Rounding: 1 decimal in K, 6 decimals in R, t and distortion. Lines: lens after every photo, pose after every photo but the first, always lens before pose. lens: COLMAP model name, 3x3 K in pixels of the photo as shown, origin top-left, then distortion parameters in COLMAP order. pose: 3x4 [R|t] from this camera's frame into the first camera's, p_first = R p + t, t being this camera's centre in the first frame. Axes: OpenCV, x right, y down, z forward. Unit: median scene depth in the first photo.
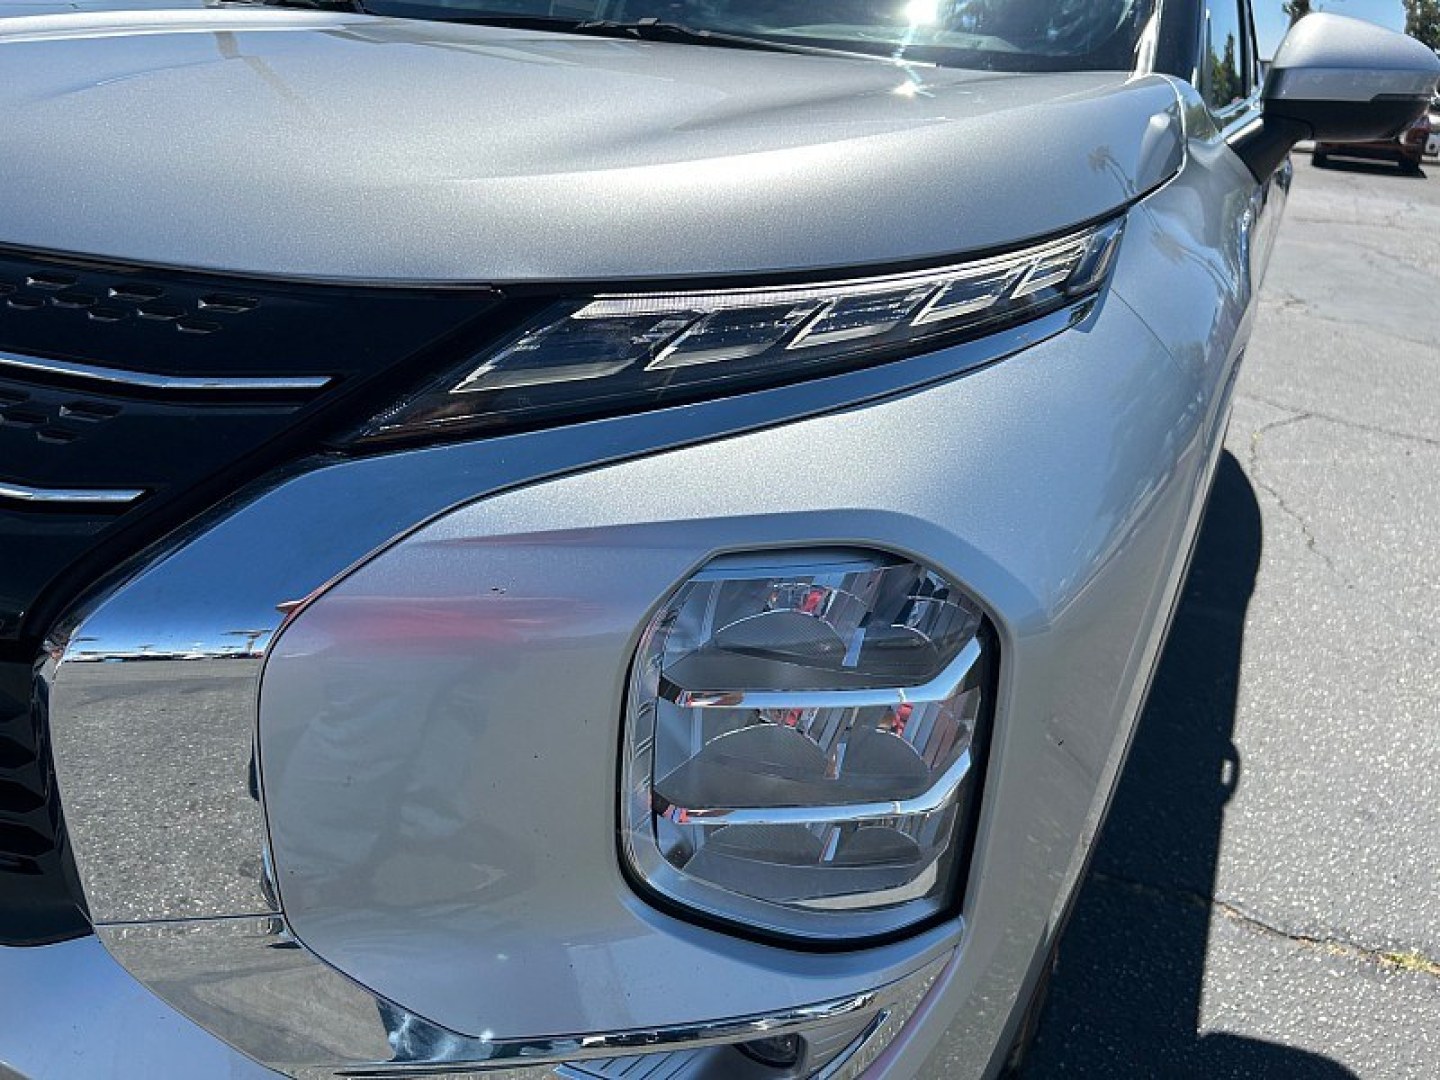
lens RADIAL K [[1108.9, 0, 712.0], [0, 1108.9, 533.5], [0, 0, 1]] dist [0.066293, -0.070726]
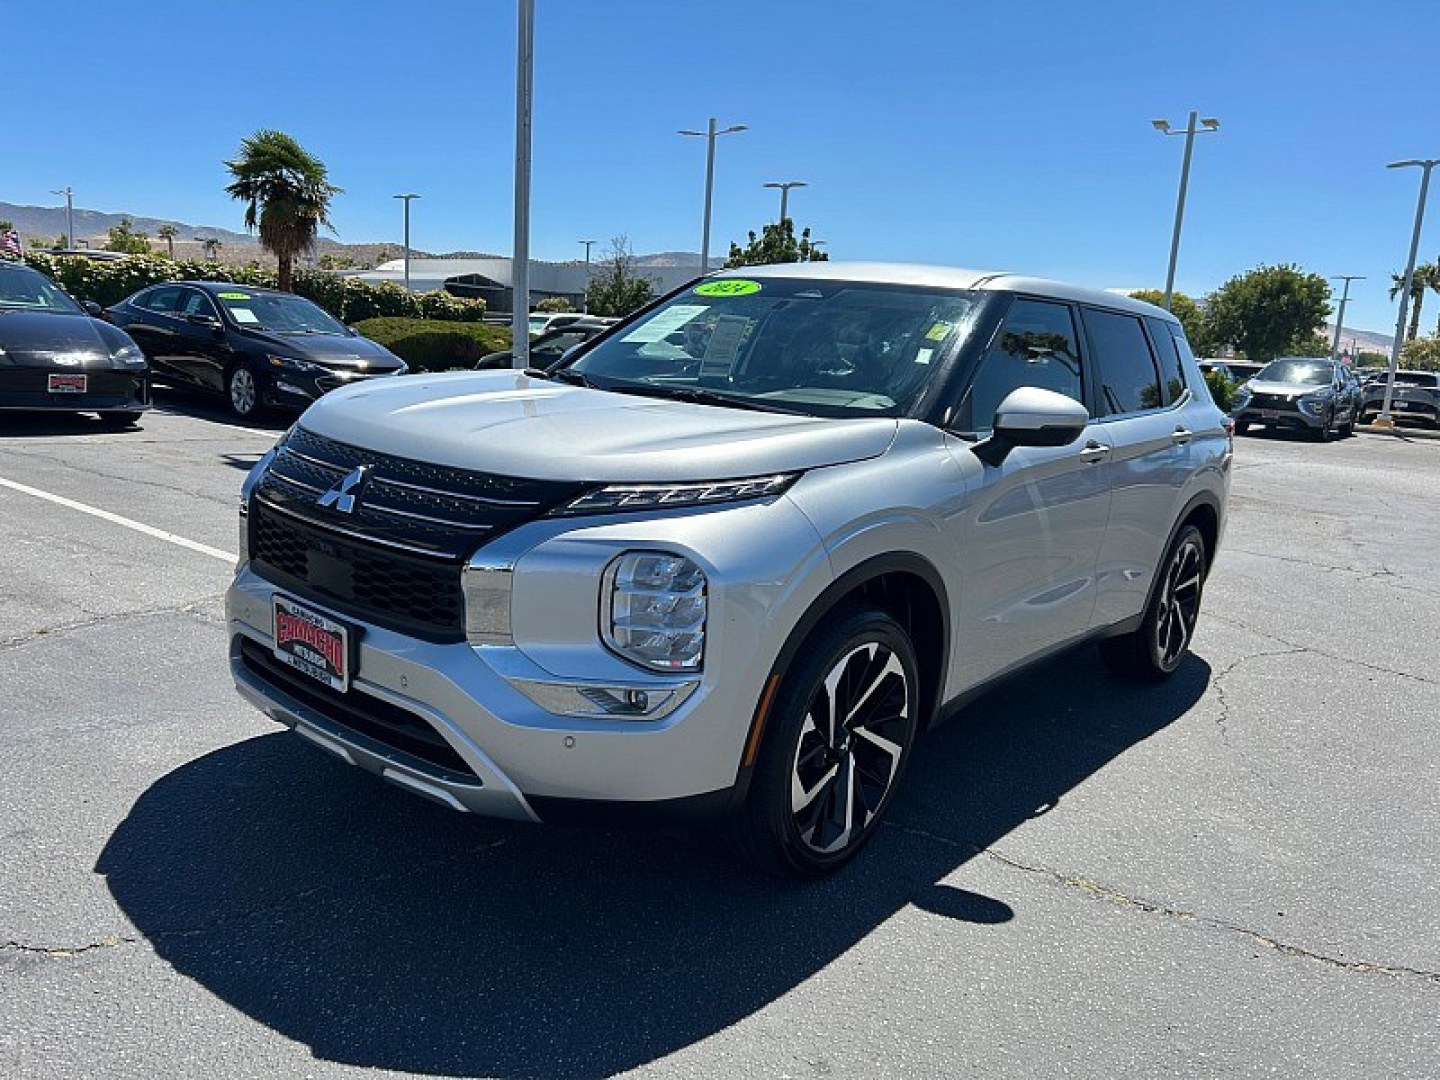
lens RADIAL K [[1108.9, 0, 712.0], [0, 1108.9, 533.5], [0, 0, 1]] dist [0.066293, -0.070726]
pose [[0.979363, 0.021604, -0.200949, 0.967365], [-0.070914, 0.967790, -0.241564, 0.800504], [0.189258, 0.250829, 0.949351, -2.375105]]
